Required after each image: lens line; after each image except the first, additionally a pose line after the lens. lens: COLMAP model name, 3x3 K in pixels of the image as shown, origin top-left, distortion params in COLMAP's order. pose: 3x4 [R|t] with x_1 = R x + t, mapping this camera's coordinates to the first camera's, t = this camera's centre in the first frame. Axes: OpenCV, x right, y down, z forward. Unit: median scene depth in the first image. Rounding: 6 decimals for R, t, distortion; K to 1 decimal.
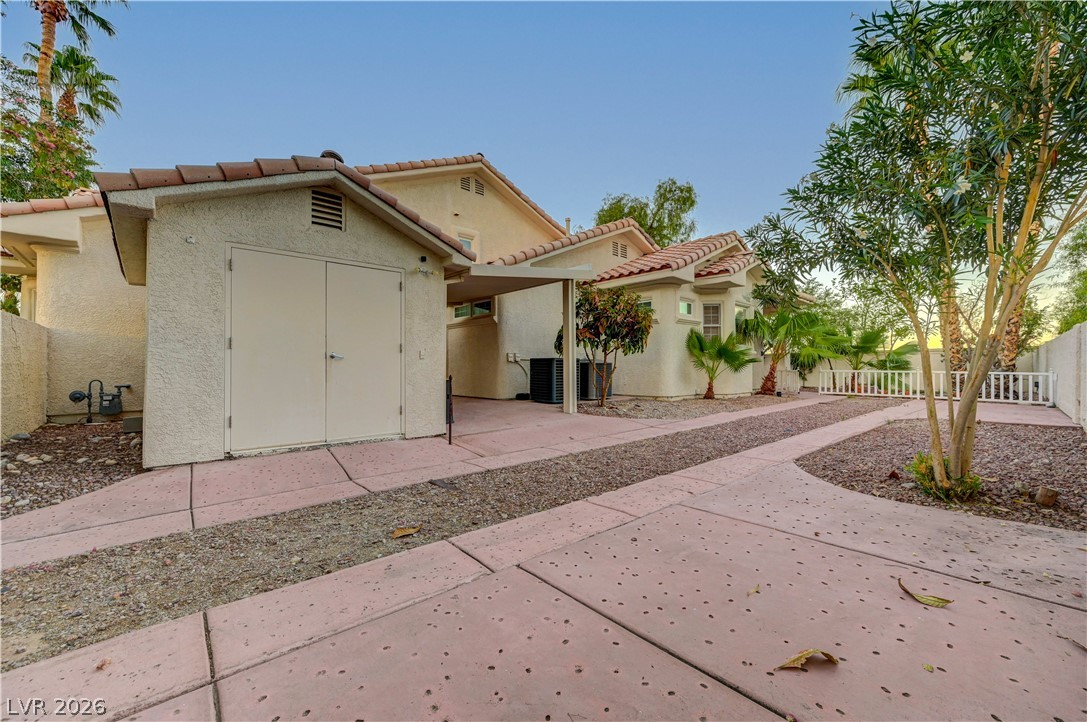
lens RADIAL K [[427.5, 0, 543.4], [0, 427.5, 361.7], [0, 0, 1]] dist [0.003871, 0.000086]
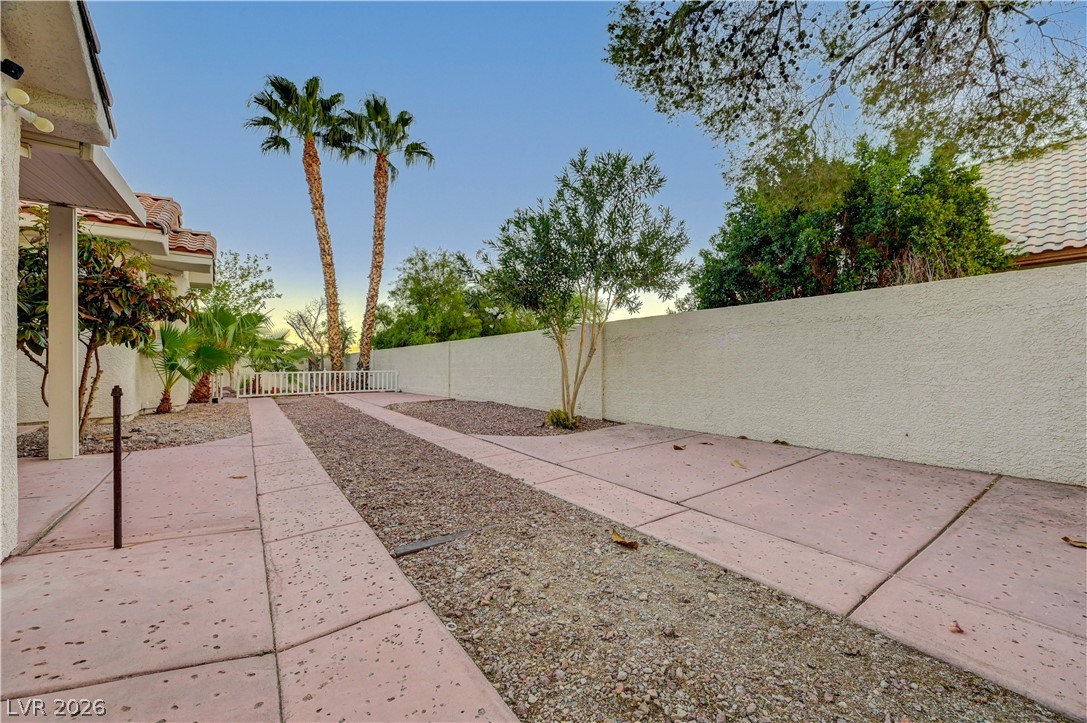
lens RADIAL K [[427.5, 0, 544.5], [0, 427.5, 360.1], [0, 0, 1]] dist [0.003871, 0.000086]
pose [[0.094346, 0.008908, 0.995500, -0.914824], [0.006604, 0.999932, -0.009573, 0.016315], [-0.995518, 0.007477, 0.094281, 0.800218]]
